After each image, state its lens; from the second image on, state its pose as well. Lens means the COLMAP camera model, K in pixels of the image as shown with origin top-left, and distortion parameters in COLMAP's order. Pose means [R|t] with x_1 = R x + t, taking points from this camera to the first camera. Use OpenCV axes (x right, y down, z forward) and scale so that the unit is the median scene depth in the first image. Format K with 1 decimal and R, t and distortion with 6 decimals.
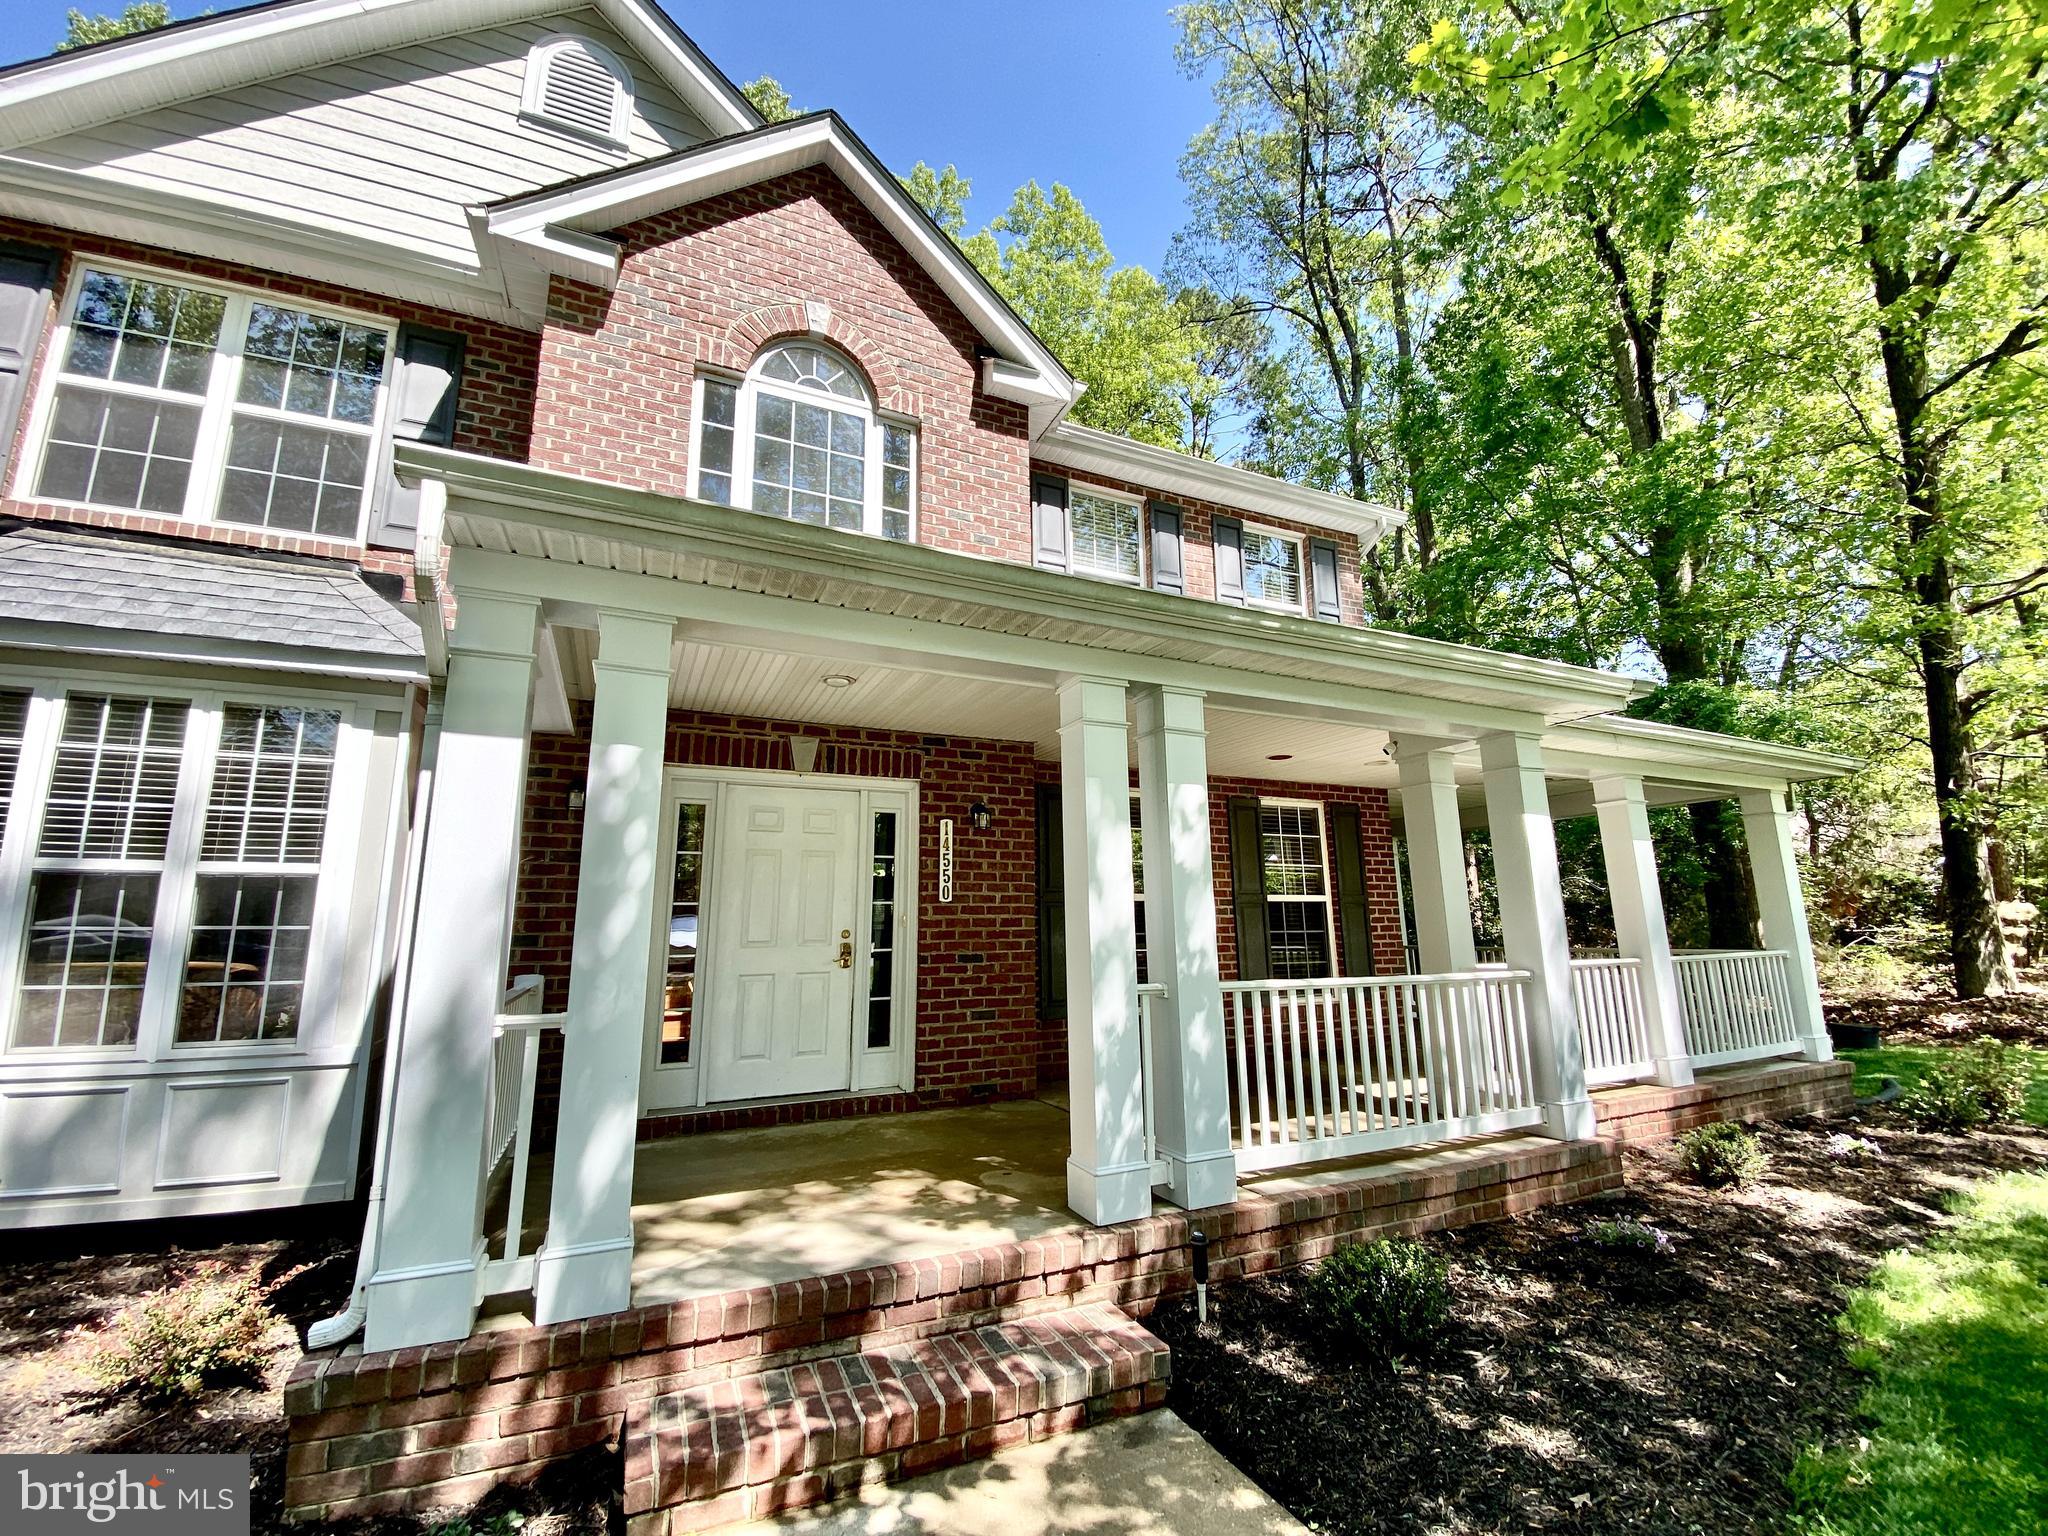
lens RADIAL K [[836.2, 0, 971.4], [0, 836.2, 775.7], [0, 0, 1]] dist [0.007086, -0.003868]
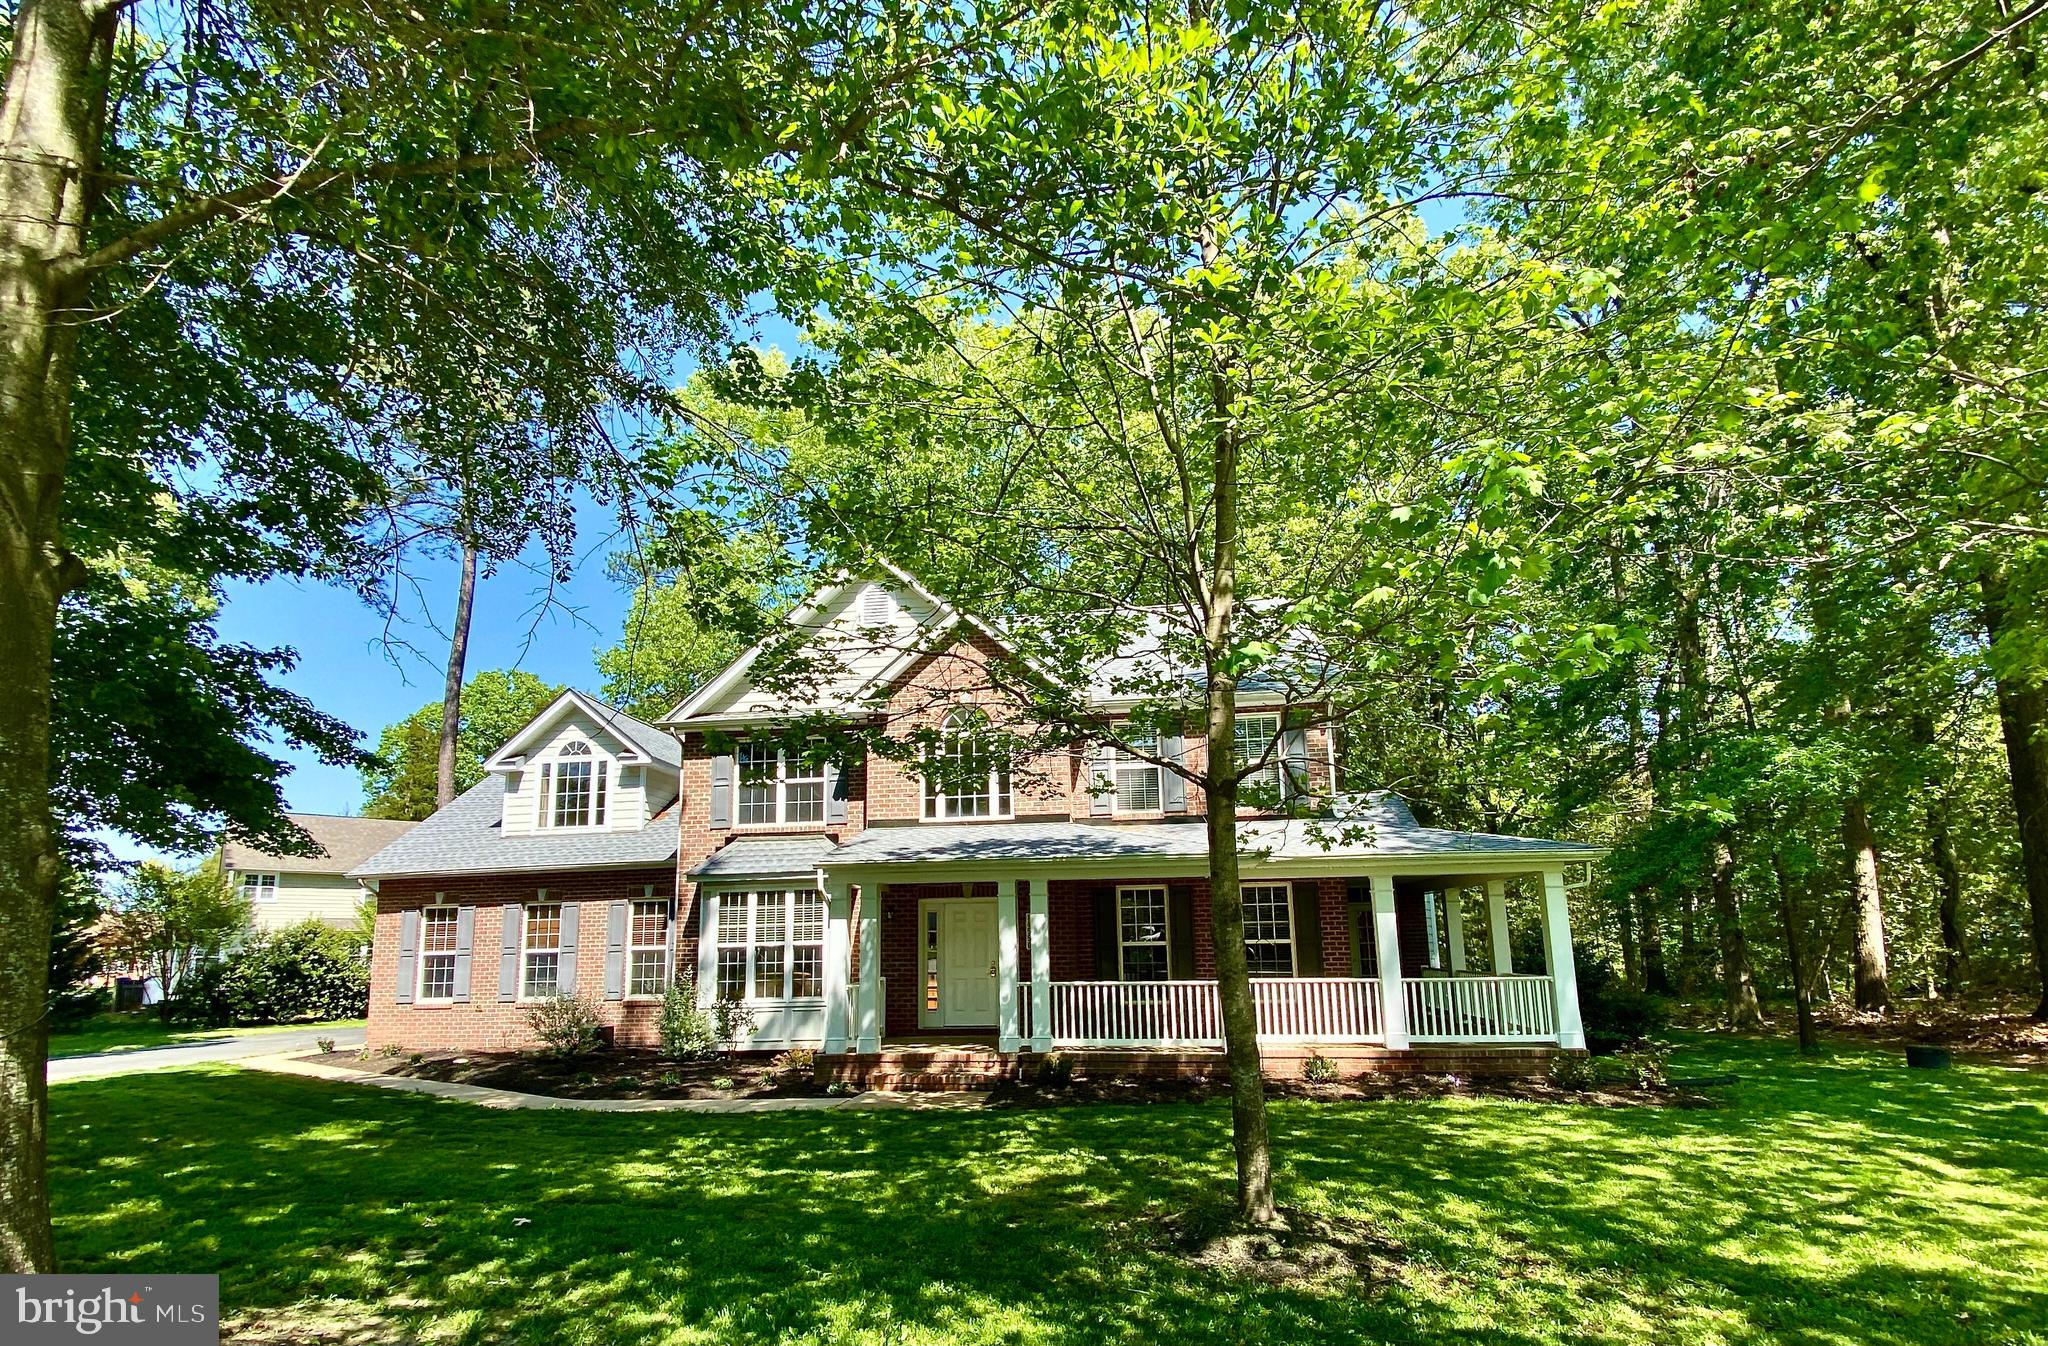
lens RADIAL K [[965.6, 0, 990.1], [0, 965.6, 791.3], [0, 0, 1]] dist [-0.002794, 0.000051]
pose [[0.849779, -0.087186, -0.519879, 1.440675], [0.105199, 0.994438, 0.005182, -0.347702], [0.516536, -0.059094, 0.854224, -1.474233]]
